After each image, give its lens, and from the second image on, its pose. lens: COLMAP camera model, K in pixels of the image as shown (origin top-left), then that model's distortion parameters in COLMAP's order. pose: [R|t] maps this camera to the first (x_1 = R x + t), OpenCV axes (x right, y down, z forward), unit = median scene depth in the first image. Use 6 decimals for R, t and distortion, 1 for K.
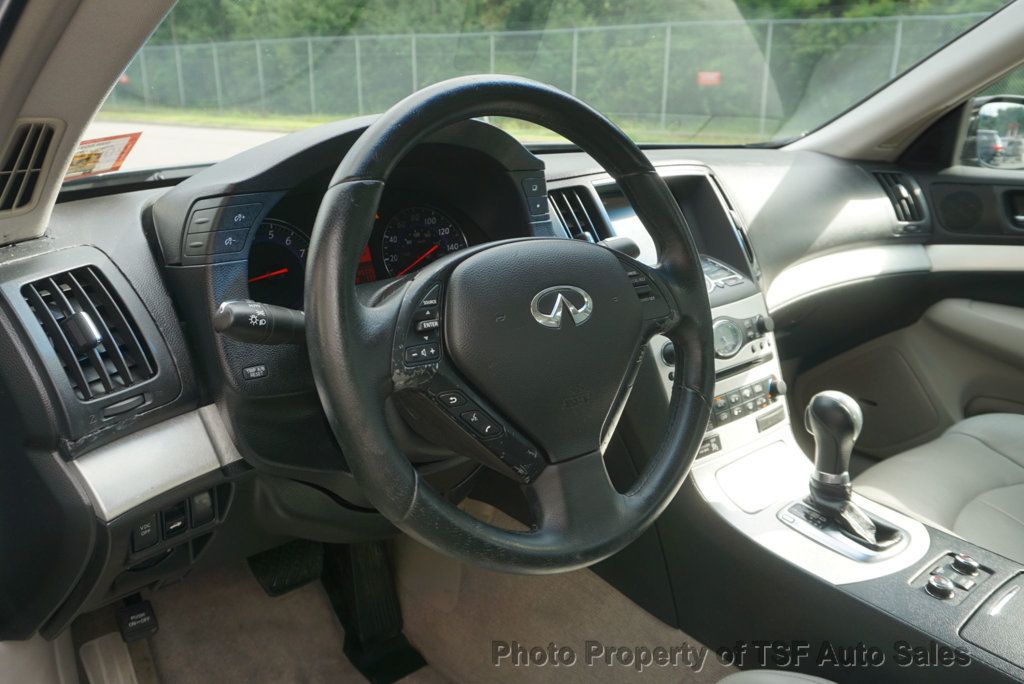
lens RADIAL K [[846.3, 0, 512.0], [0, 846.3, 342.0], [0, 0, 1]] dist [0.003599, -0.000454]
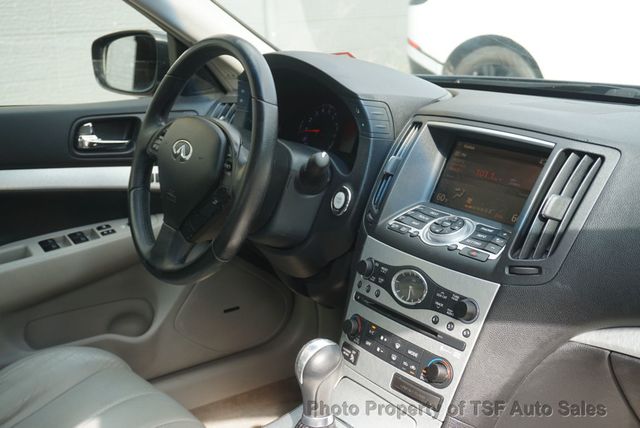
lens RADIAL K [[777.8, 0, 320.3], [0, 777.8, 226.7], [0, 0, 1]] dist [0.011160, 0.000005]
pose [[-0.092539, 0.281090, -0.955209, 1.119568], [-0.285617, 0.911518, 0.295903, -0.314109], [0.953866, 0.300206, -0.004067, 0.855737]]
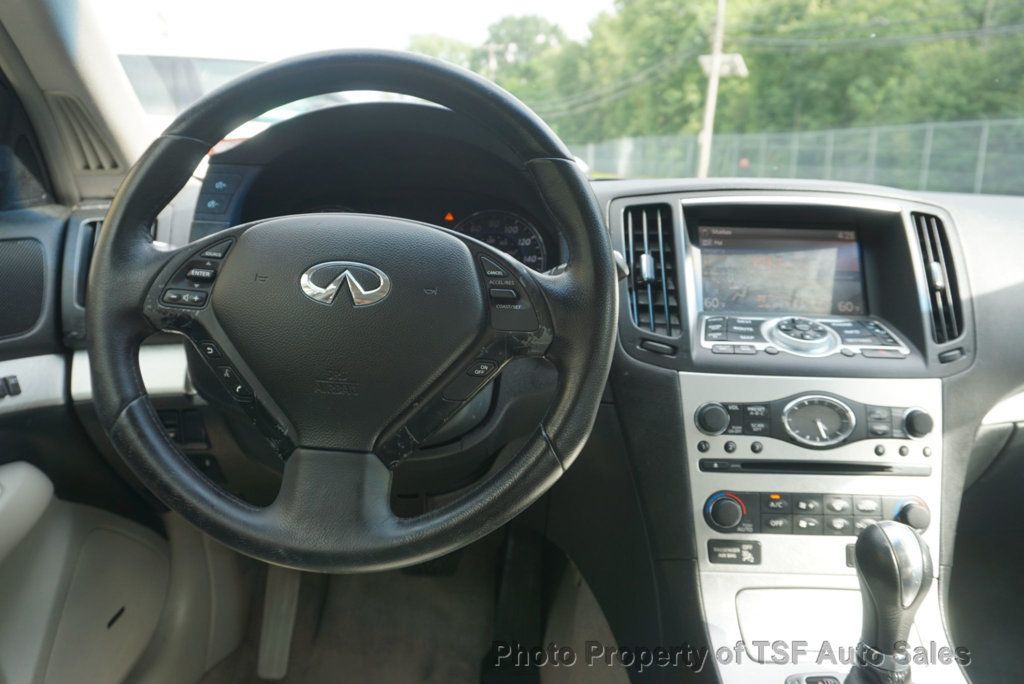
lens RADIAL K [[814.1, 0, 510.1], [0, 814.1, 350.5], [0, 0, 1]] dist [0.003304, -0.004106]
pose [[0.749318, 0.161782, -0.642144, 0.479703], [-0.214169, 0.976789, -0.003822, -0.004388], [0.626621, 0.140391, 0.766574, 0.284383]]
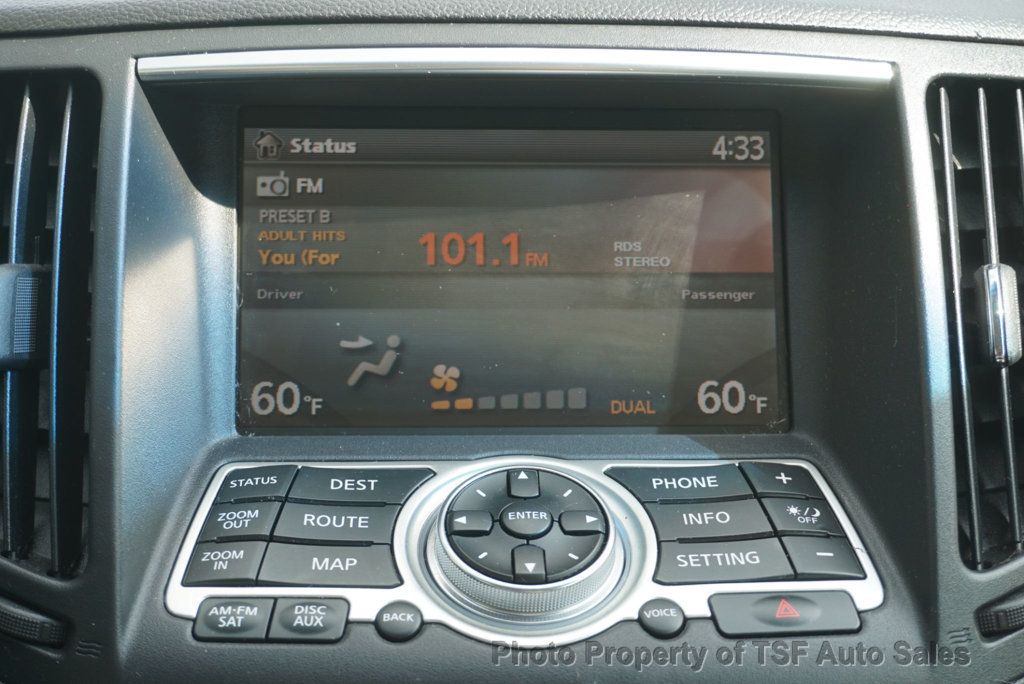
lens RADIAL K [[1681.6, 0, 512.0], [0, 1681.6, 342.0], [0, 0, 1]] dist [0.009786, 0.003963]
pose [[0.786249, 0.226116, -0.575052, 0.442177], [-0.194449, 0.973900, 0.117084, -0.176772], [0.586517, 0.019761, 0.809696, 0.643826]]
